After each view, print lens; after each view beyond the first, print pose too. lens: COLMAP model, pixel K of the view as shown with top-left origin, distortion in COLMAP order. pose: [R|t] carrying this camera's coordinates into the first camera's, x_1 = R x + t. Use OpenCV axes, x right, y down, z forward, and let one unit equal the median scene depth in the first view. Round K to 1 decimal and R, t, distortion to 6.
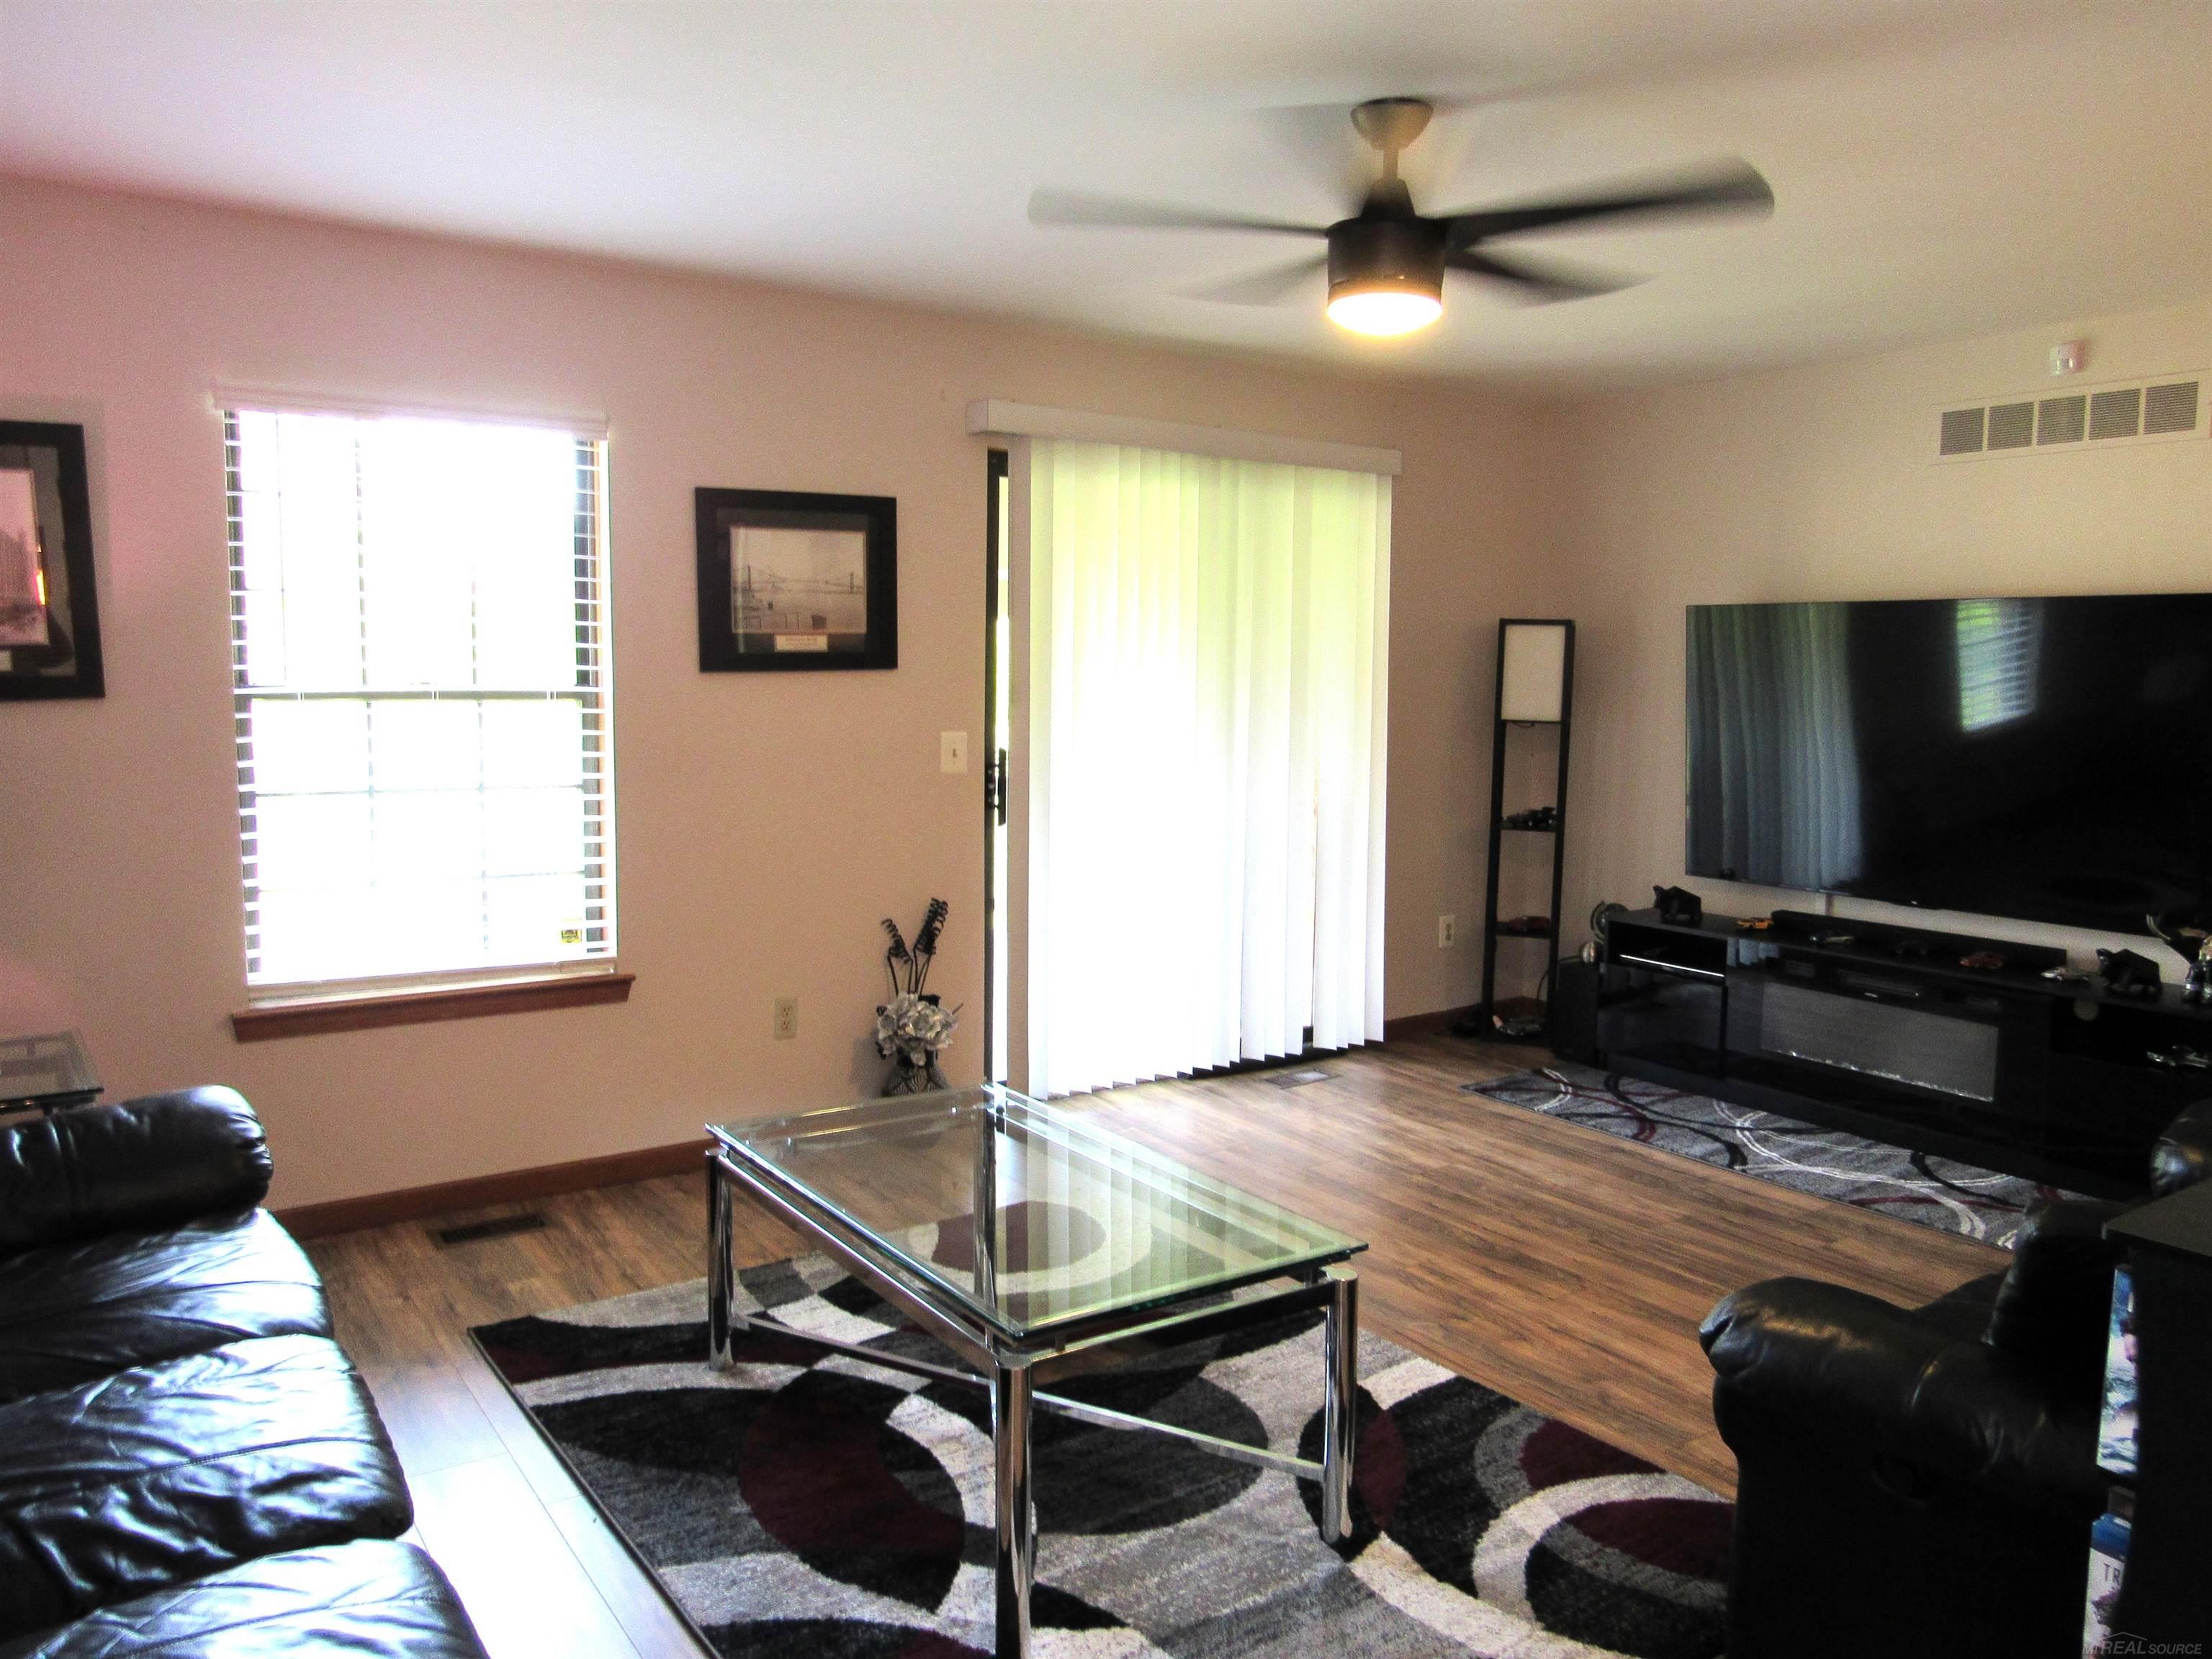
lens RADIAL K [[1597.8, 0, 1106.0], [0, 1597.8, 829.5], [0, 0, 1]] dist [-0.014691, 0.000634]
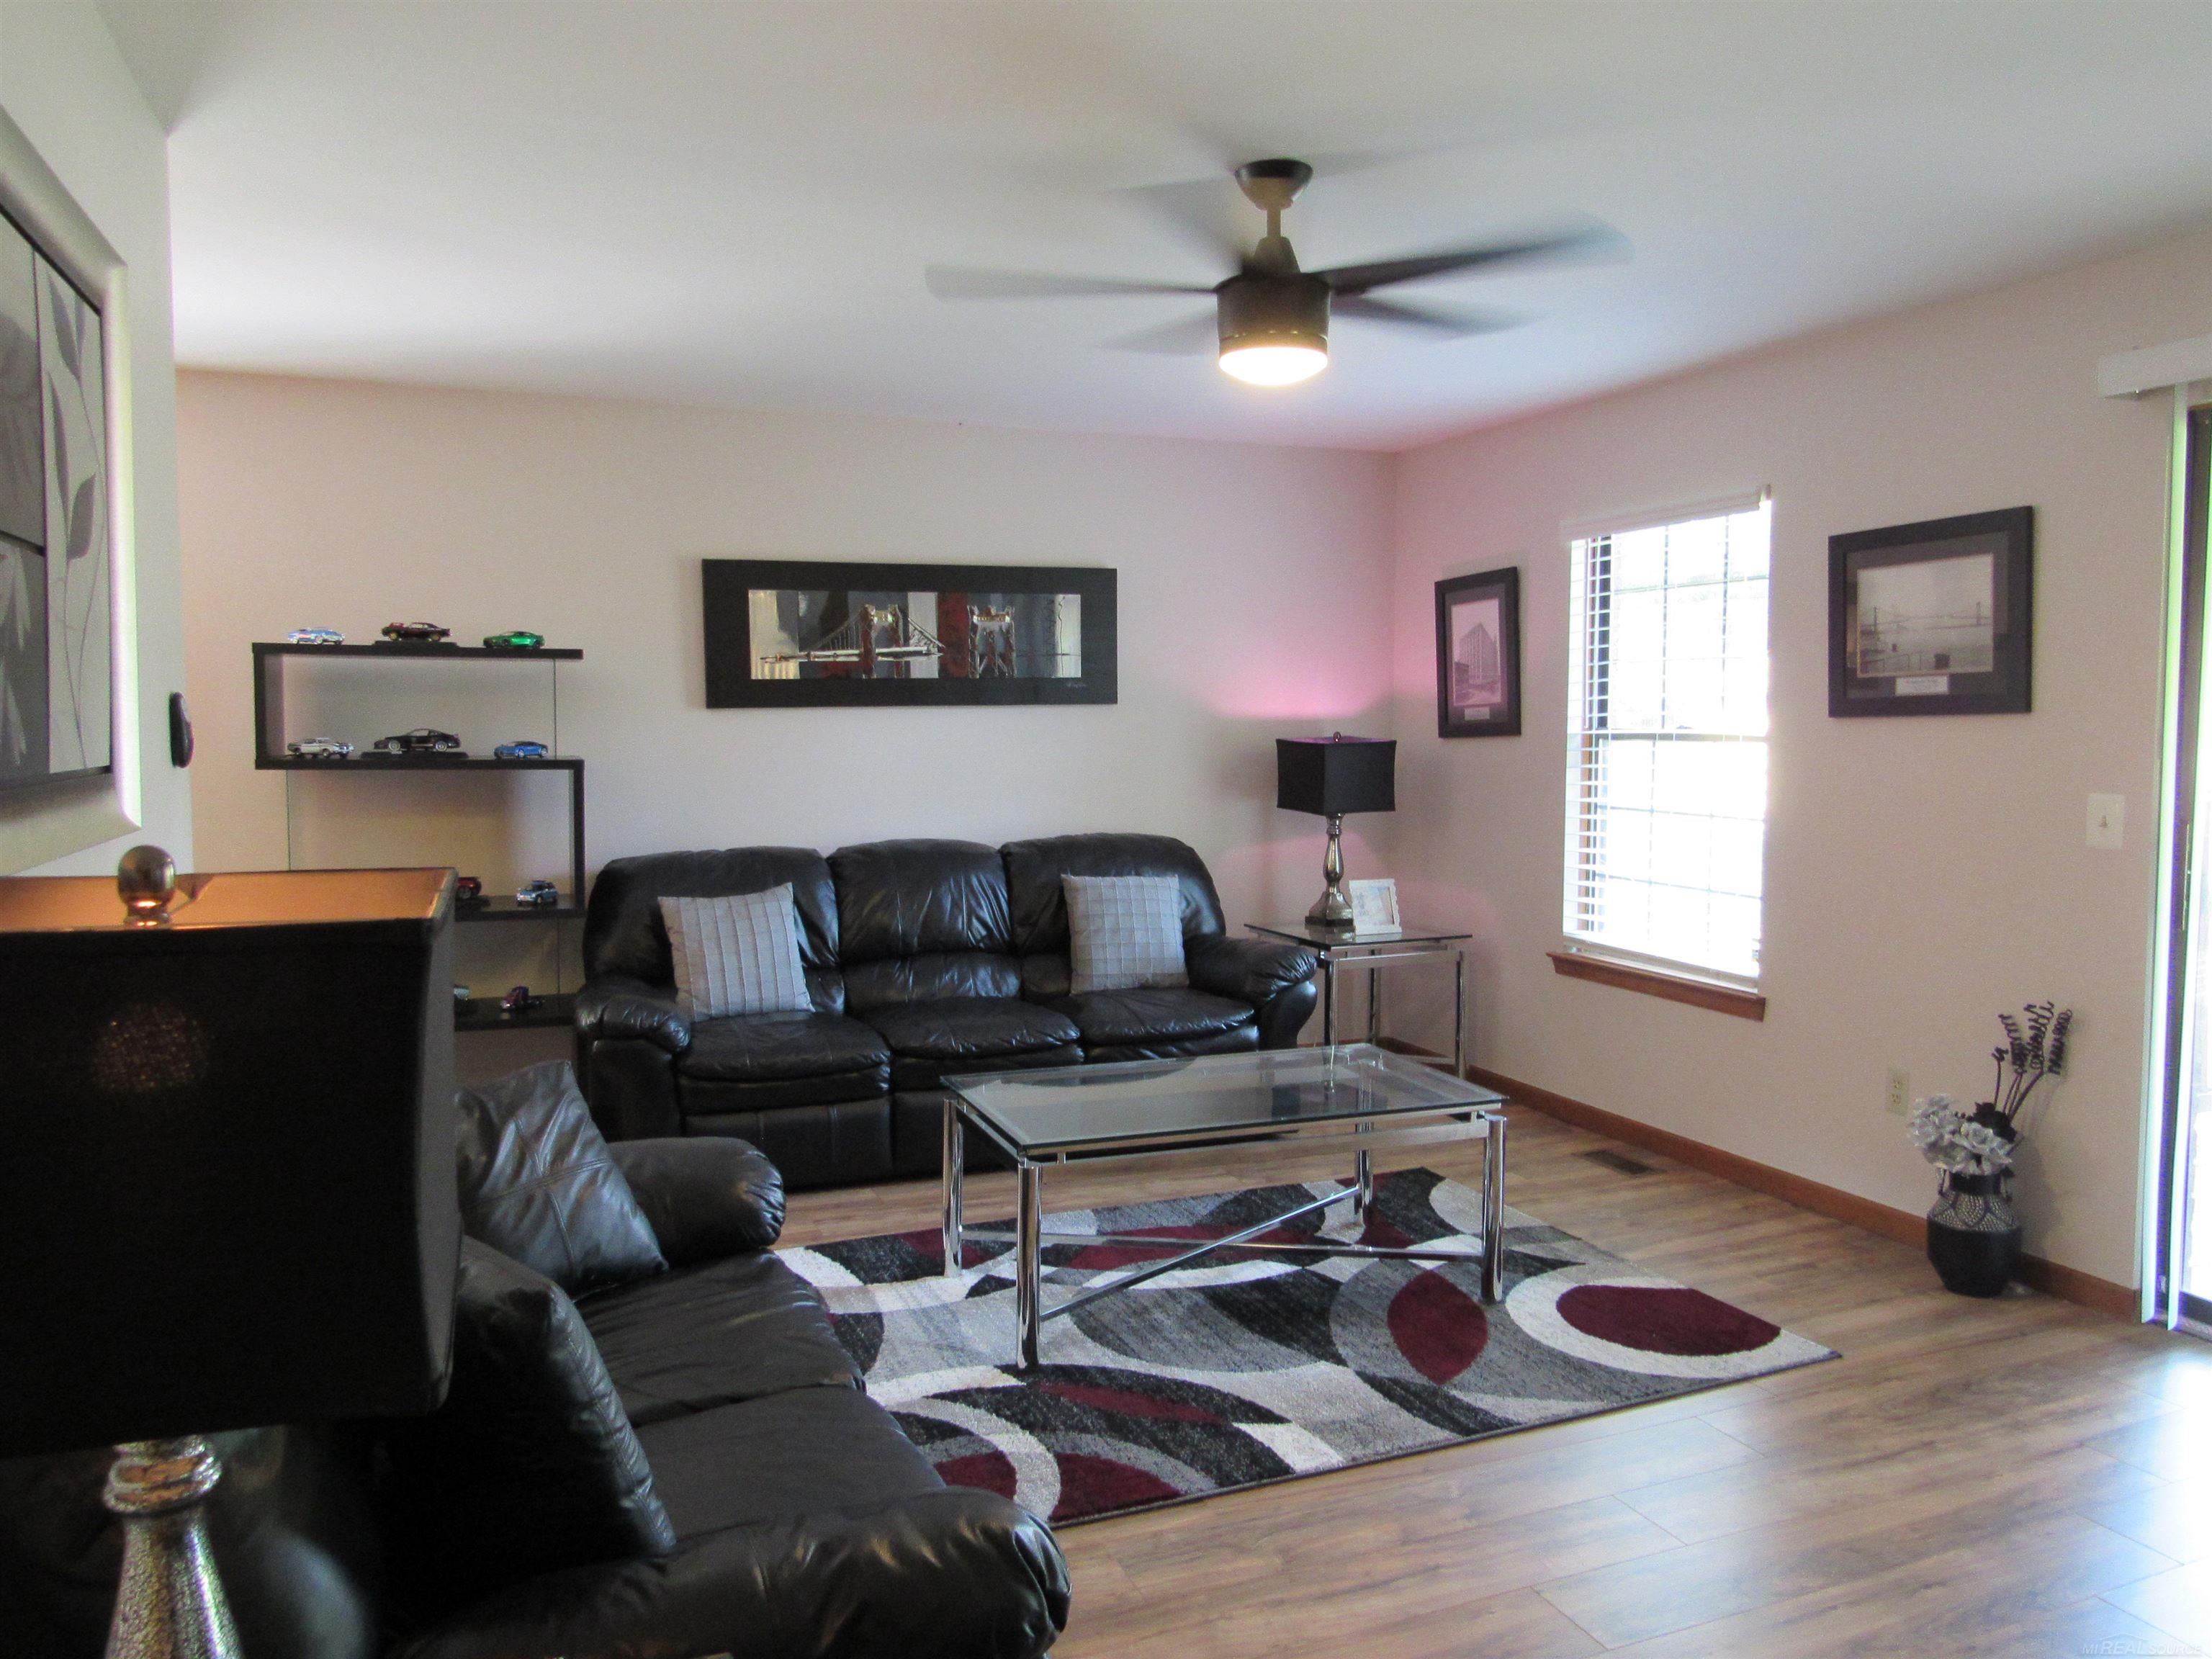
lens RADIAL K [[1597.8, 0, 1106.0], [0, 1597.8, 829.5], [0, 0, 1]] dist [-0.014691, 0.000634]
pose [[-0.223785, 0.061760, -0.972680, 0.905592], [-0.097388, 0.991579, 0.085366, -0.075829], [0.969761, 0.113831, -0.215886, 0.847697]]
